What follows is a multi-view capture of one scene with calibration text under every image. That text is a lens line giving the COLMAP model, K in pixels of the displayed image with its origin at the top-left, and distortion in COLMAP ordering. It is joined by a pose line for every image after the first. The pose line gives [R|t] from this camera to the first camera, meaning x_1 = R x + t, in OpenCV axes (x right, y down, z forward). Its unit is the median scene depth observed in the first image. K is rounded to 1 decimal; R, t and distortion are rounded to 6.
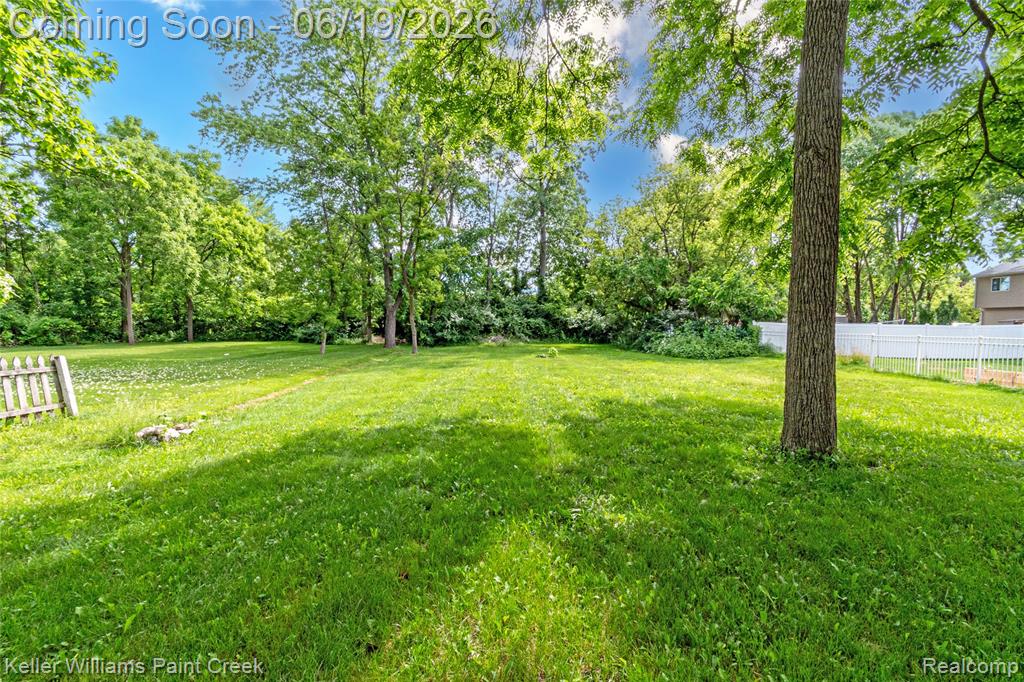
lens RADIAL K [[454.1, 0, 512.0], [0, 454.1, 341.0], [0, 0, 1]] dist [-0.001309, -0.000231]
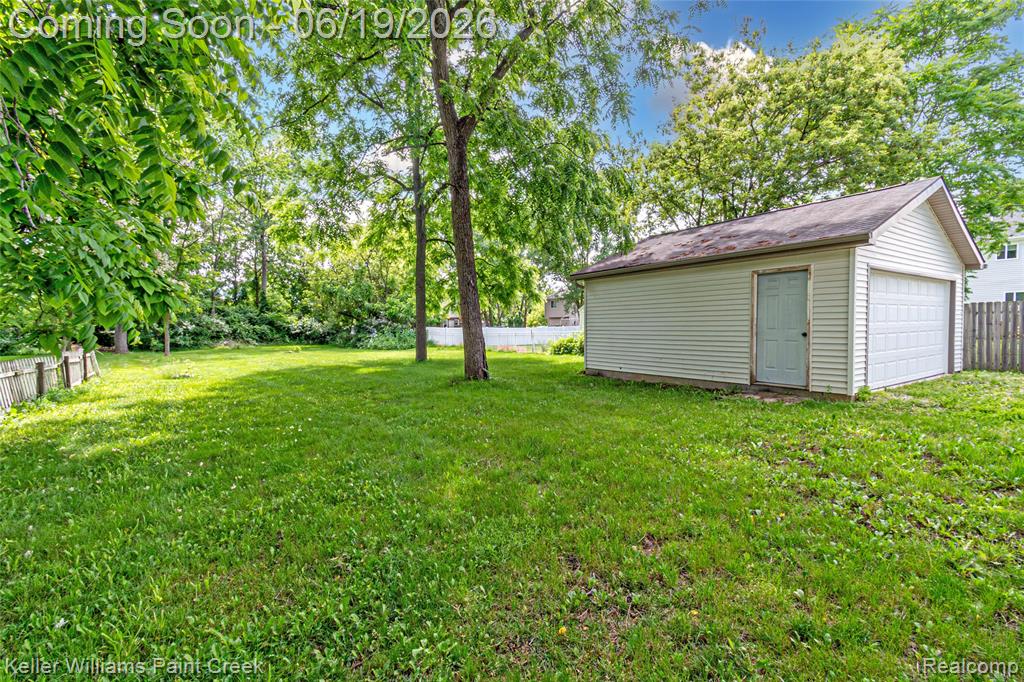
lens RADIAL K [[454.1, 0, 512.0], [0, 454.1, 341.0], [0, 0, 1]] dist [-0.001309, -0.000231]
pose [[0.798247, -0.027494, 0.601703, -0.146339], [0.033322, 0.999444, 0.001462, 0.011787], [-0.601408, 0.018883, 0.798719, -0.355031]]
